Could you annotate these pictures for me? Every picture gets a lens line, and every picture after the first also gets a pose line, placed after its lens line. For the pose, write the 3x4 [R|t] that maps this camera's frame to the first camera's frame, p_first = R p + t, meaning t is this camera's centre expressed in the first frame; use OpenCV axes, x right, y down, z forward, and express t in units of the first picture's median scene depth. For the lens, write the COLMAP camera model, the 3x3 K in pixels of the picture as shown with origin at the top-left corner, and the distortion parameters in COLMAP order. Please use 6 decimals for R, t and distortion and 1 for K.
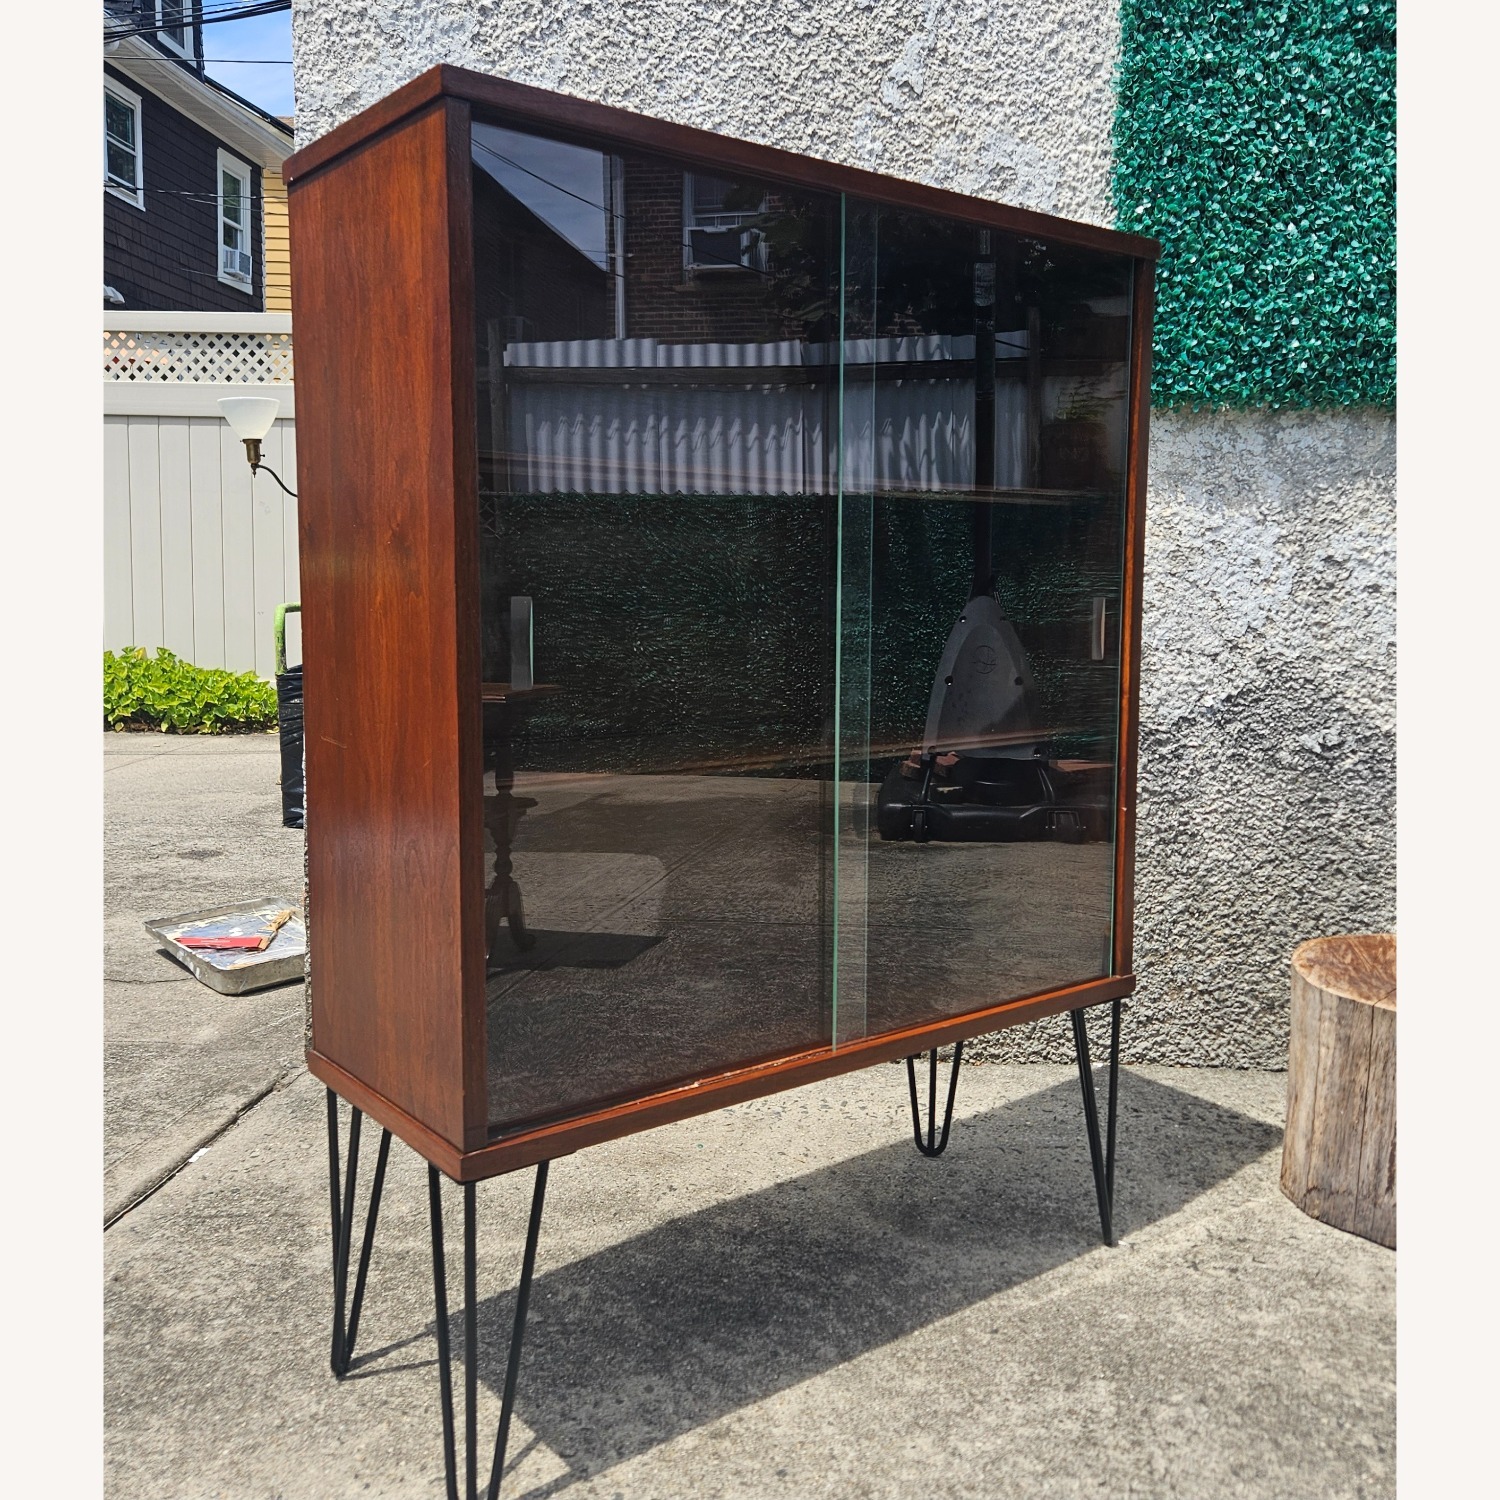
lens RADIAL K [[1448.1, 0, 767.9], [0, 1448.1, 707.0], [0, 0, 1]] dist [0.049176, 0.000000]
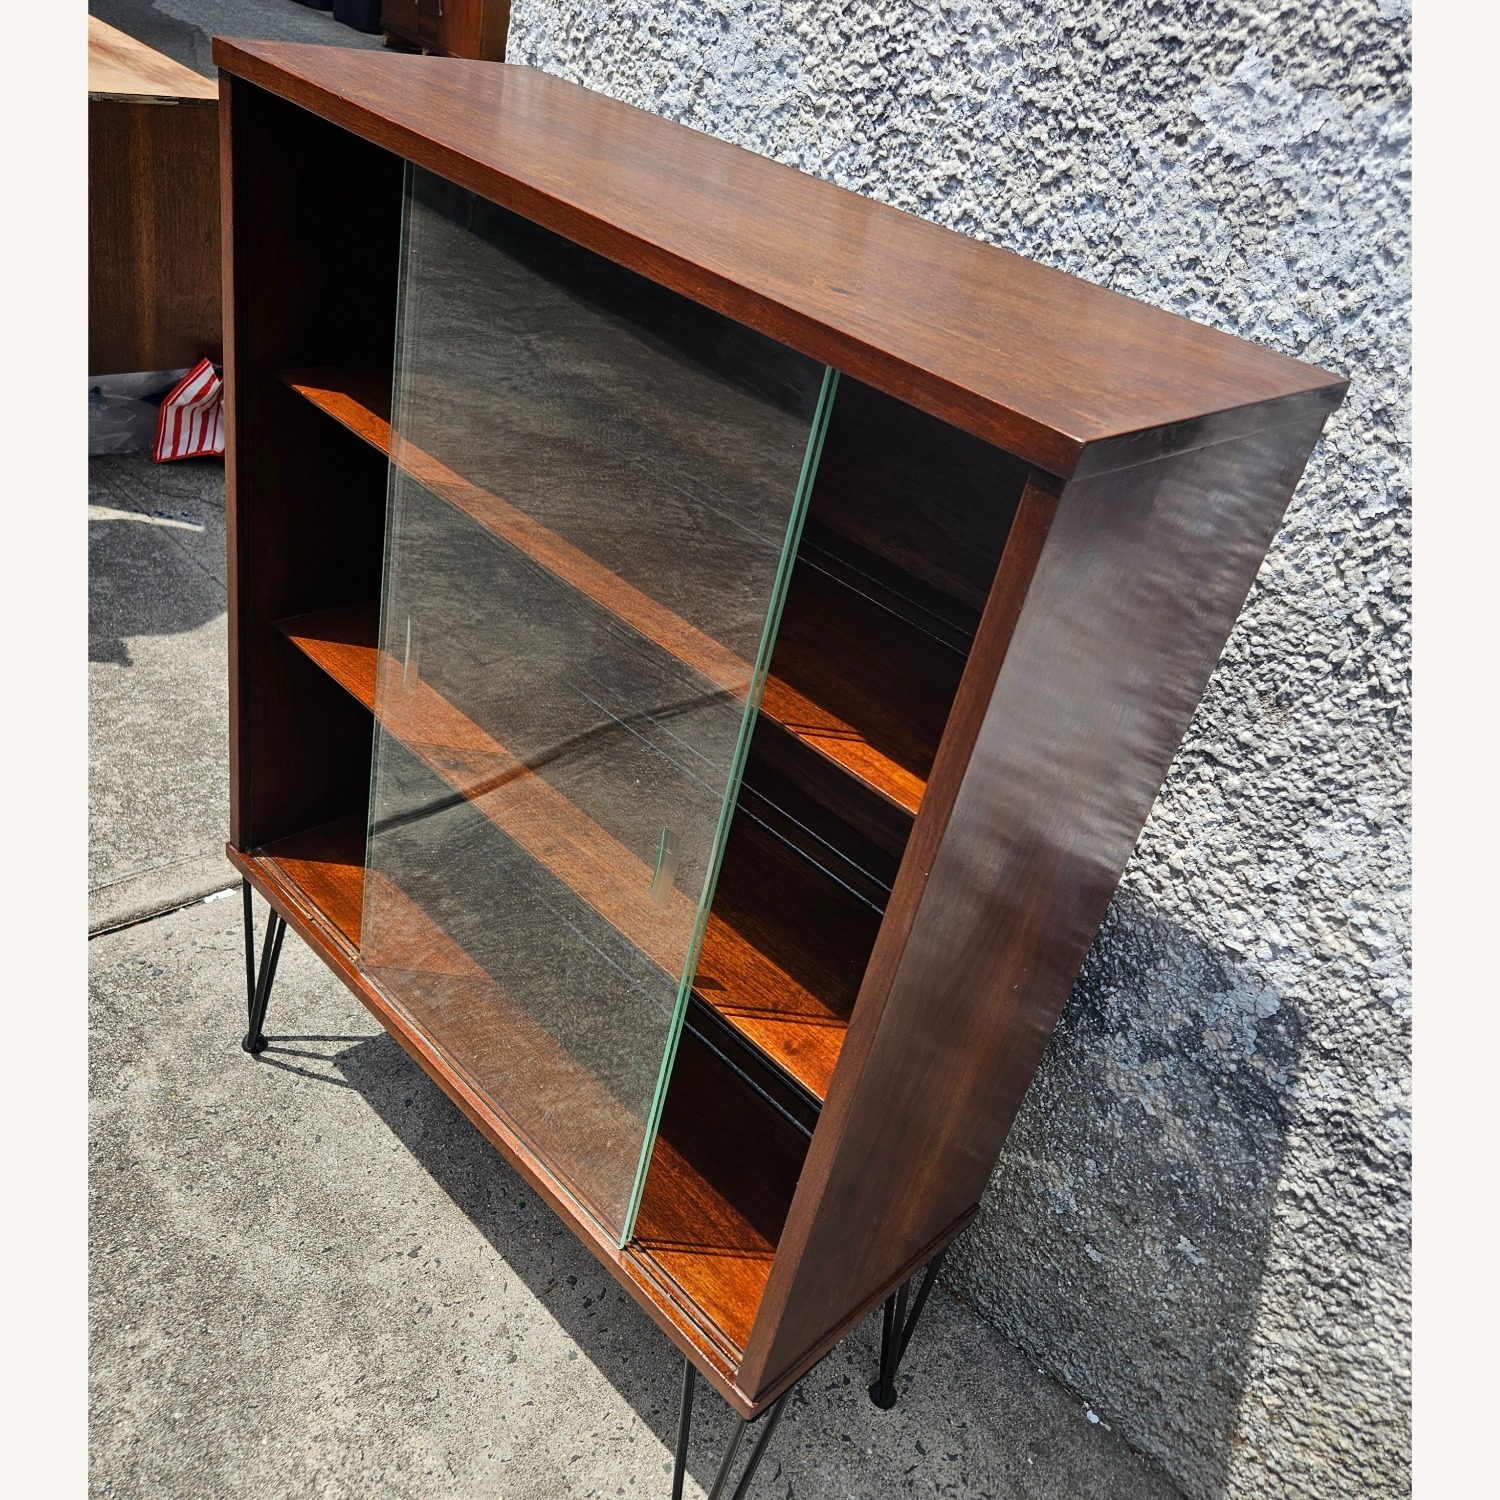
lens RADIAL K [[1366.6, 0, 717.2], [0, 1366.6, 747.9], [0, 0, 1]] dist [0.046456, -0.017408]
pose [[0.727280, 0.483571, -0.487056, 0.275436], [-0.249273, 0.847288, 0.469006, -0.306713], [0.639474, -0.219688, 0.736757, 0.485491]]
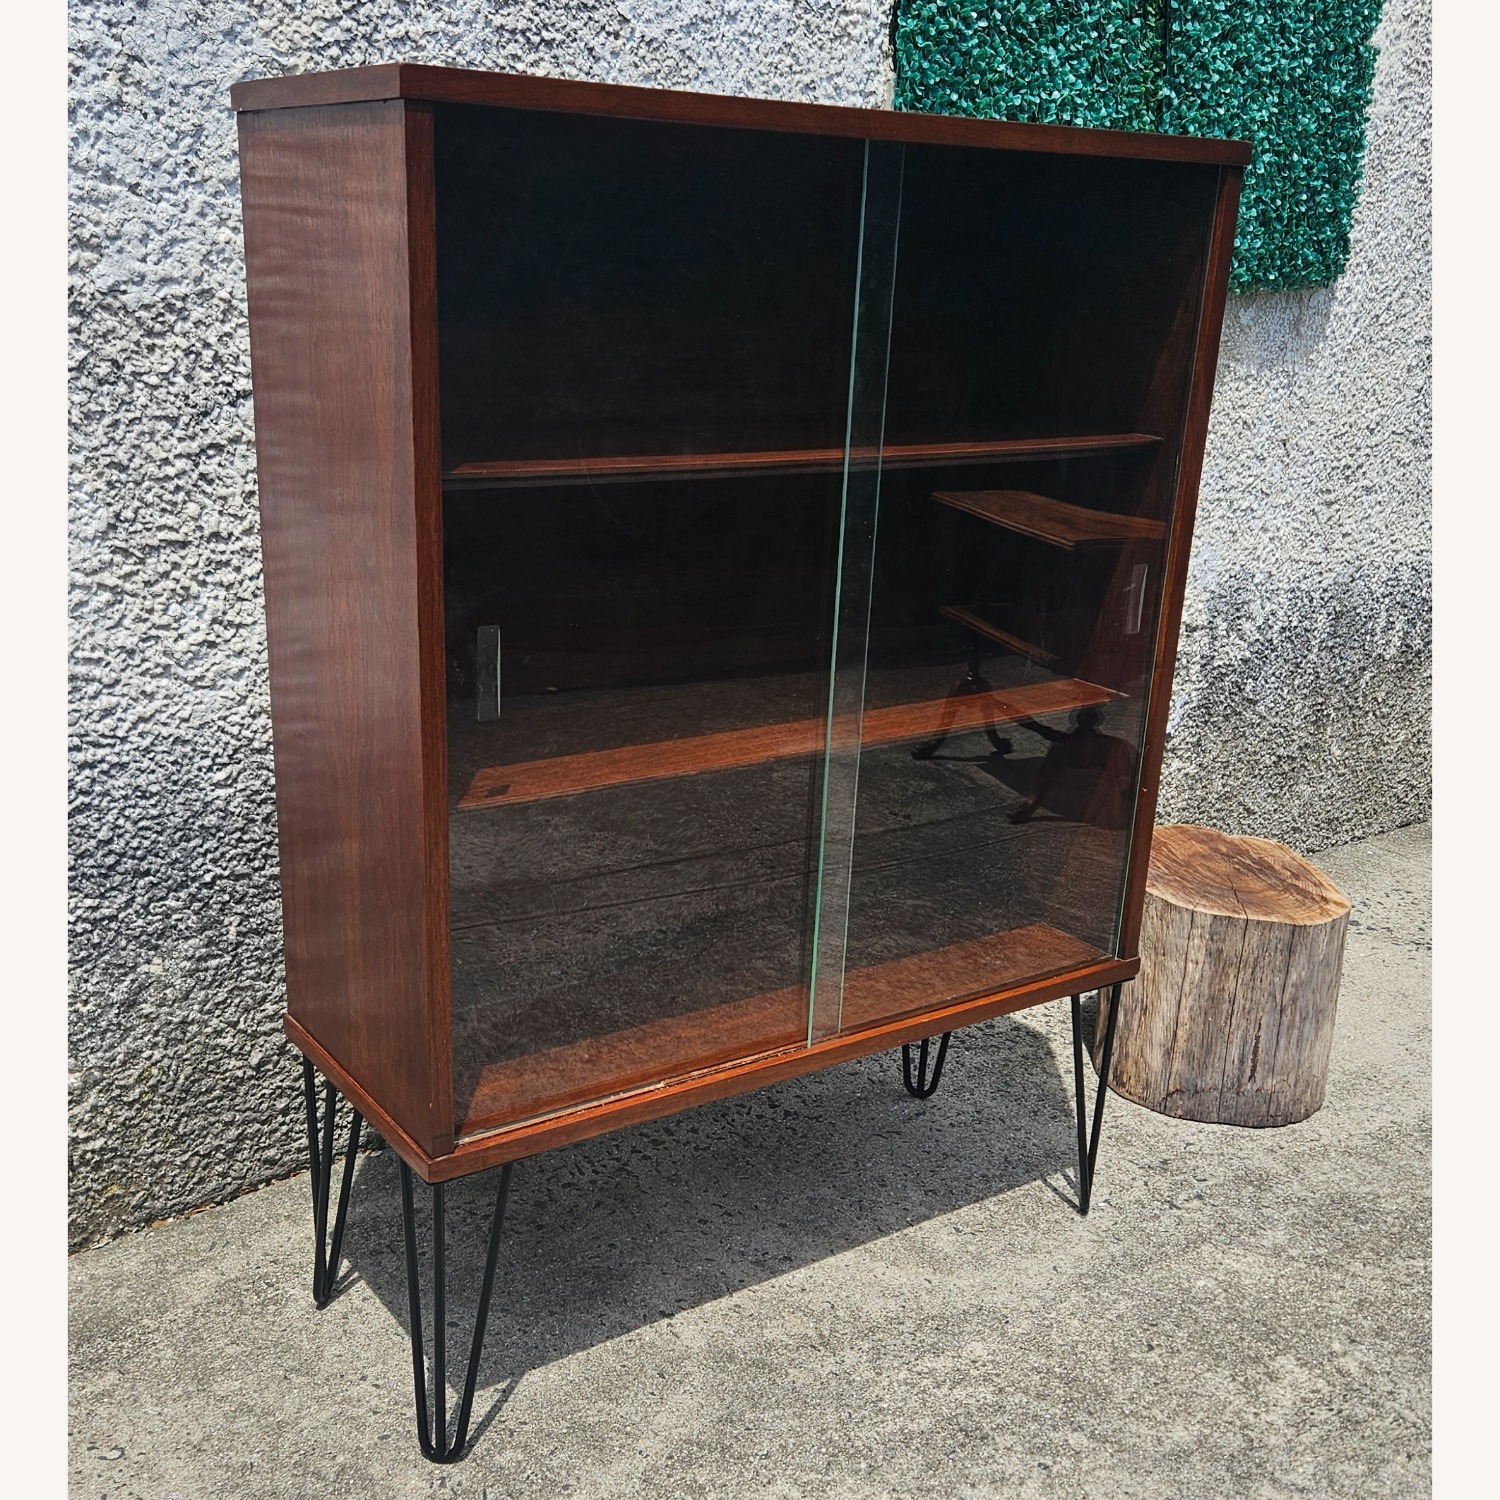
lens RADIAL K [[1697.1, 0, 710.1], [0, 1697.1, 825.3], [0, 0, 1]] dist [0.041475, 0.000000]
pose [[0.755063, -0.185671, 0.628813, -0.499579], [0.022287, 0.965779, 0.258405, -0.145508], [-0.655273, -0.181098, 0.733363, 0.293437]]
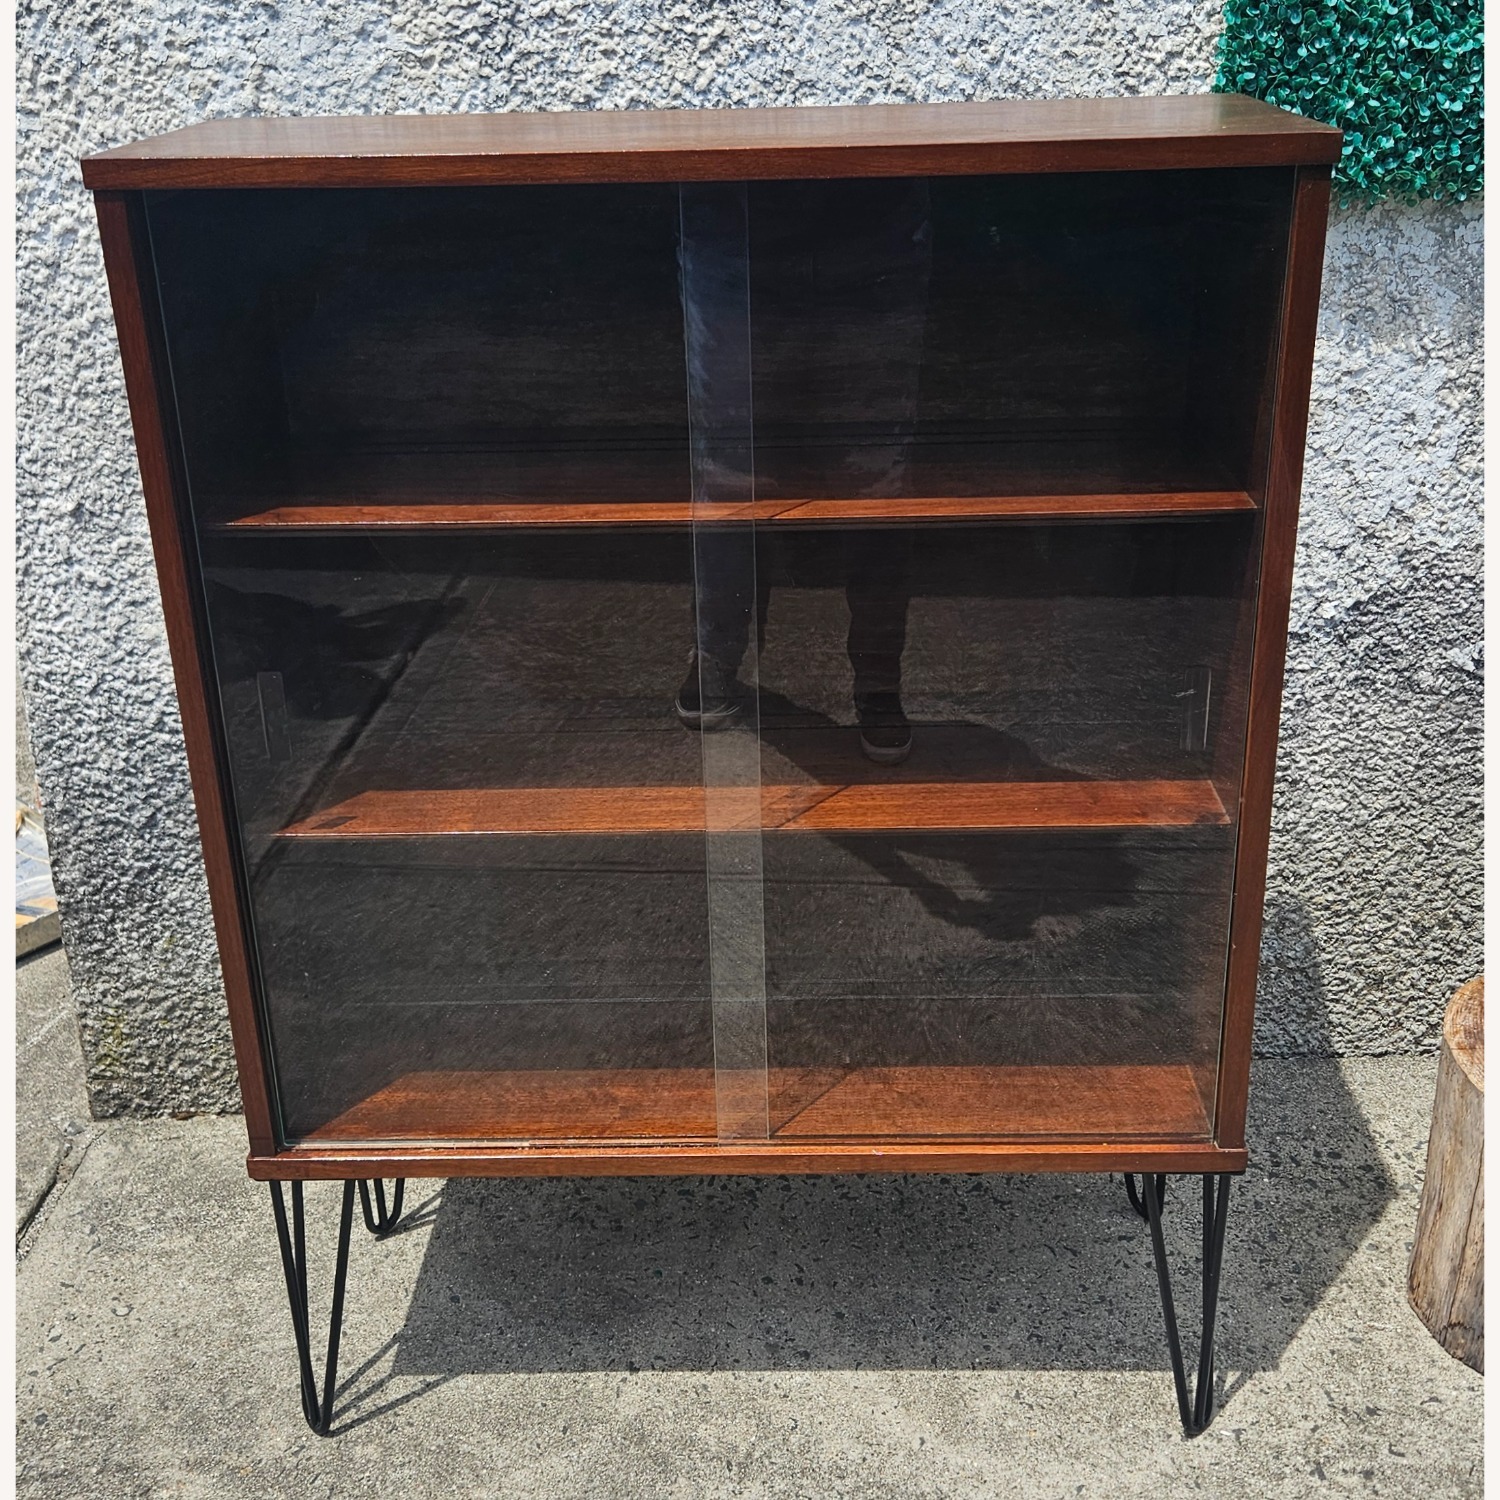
lens RADIAL K [[1854.6, 0, 769.1], [0, 1854.6, 708.3], [0, 0, 1]] dist [0.055115, 0.000000]
pose [[0.995322, -0.055005, 0.079427, -0.045560], [0.029020, 0.954357, 0.297255, -0.241022], [-0.092152, -0.293559, 0.951489, 0.143850]]
